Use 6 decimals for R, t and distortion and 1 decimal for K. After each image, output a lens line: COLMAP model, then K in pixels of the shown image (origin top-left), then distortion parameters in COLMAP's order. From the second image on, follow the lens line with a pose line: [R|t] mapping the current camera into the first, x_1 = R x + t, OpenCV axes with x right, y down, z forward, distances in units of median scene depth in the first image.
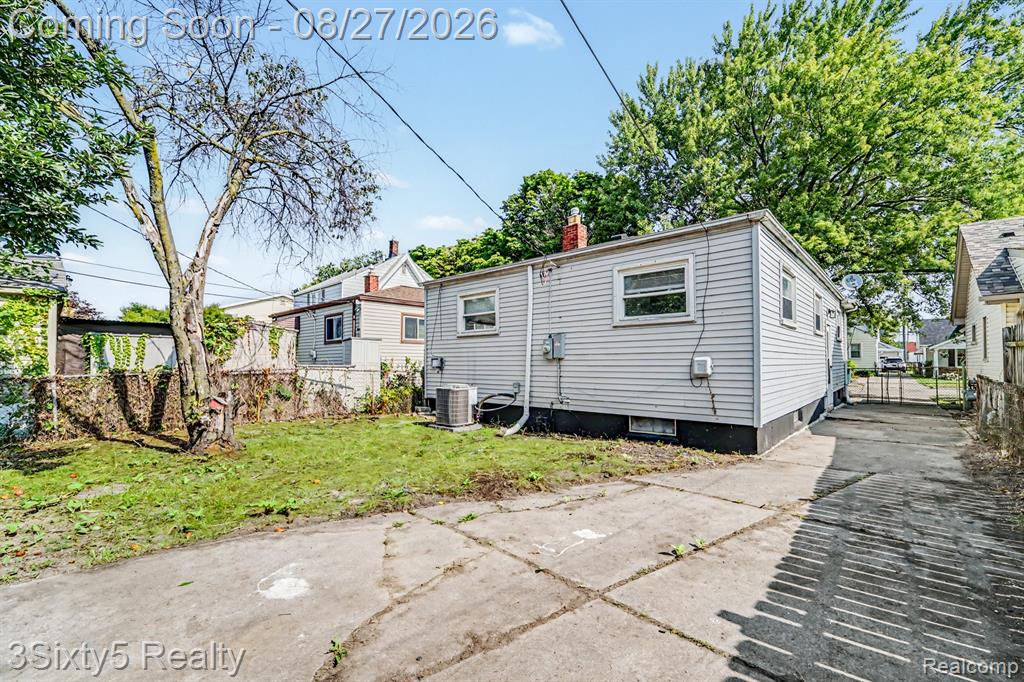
lens RADIAL K [[423.3, 0, 517.6], [0, 423.3, 353.4], [0, 0, 1]] dist [-0.001775, -0.000408]
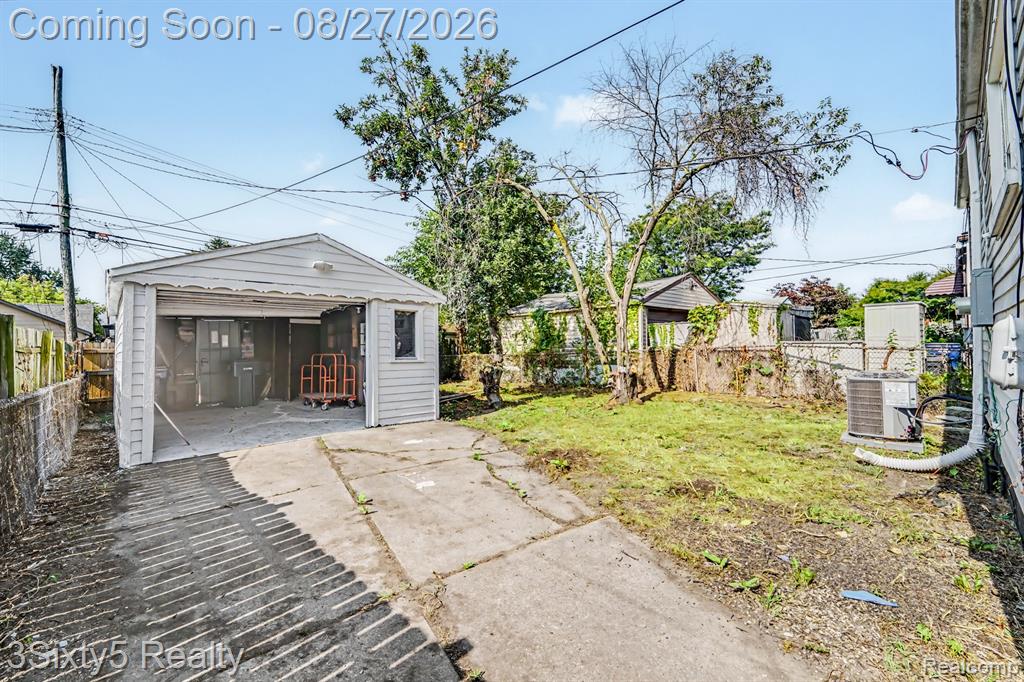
lens RADIAL K [[419.6, 0, 512.0], [0, 419.6, 341.0], [0, 0, 1]] dist [0.001429, 0.000021]
pose [[-0.076072, -0.008513, -0.997066, 0.611965], [0.047438, 0.998800, -0.012147, 0.010811], [0.995973, -0.048223, -0.075577, 0.597626]]
